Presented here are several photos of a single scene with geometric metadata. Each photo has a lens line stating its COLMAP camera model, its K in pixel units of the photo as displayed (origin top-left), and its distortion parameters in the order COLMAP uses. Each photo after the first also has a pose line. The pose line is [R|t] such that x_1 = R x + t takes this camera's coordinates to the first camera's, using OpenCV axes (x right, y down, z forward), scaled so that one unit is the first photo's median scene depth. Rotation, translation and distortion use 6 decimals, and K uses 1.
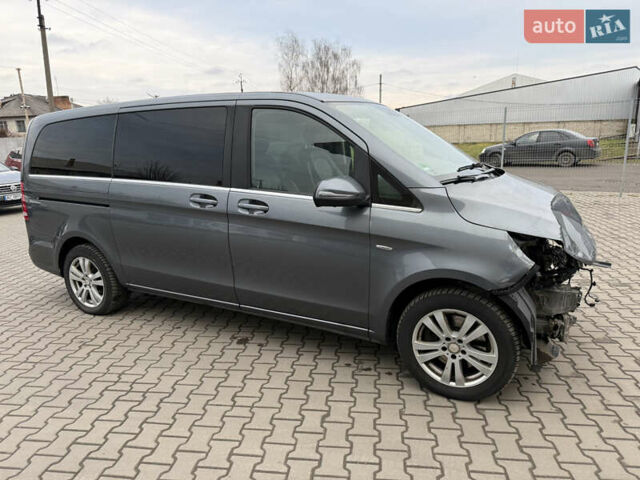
lens RADIAL K [[460.7, 0, 292.0], [0, 460.7, 255.6], [0, 0, 1]] dist [0.010880, -0.005949]
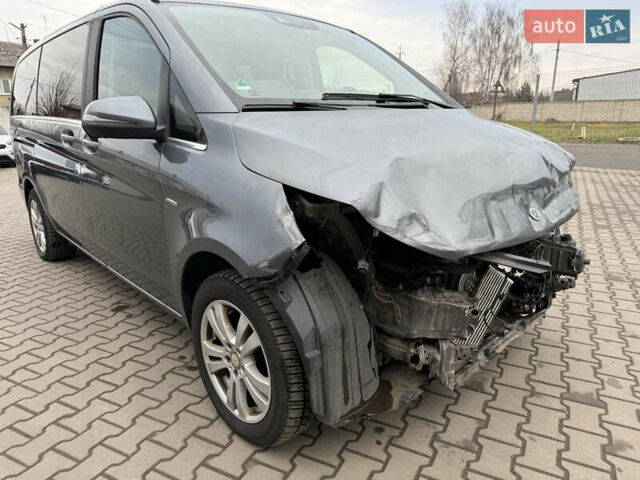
lens RADIAL K [[460.7, 0, 319.9], [0, 460.7, 241.3], [0, 0, 1]] dist [0.010880, -0.005949]
pose [[0.939313, 0.105433, -0.326458, 0.639030], [-0.102827, 0.994378, 0.025283, 0.001202], [0.327289, 0.009821, 0.944873, 0.395553]]
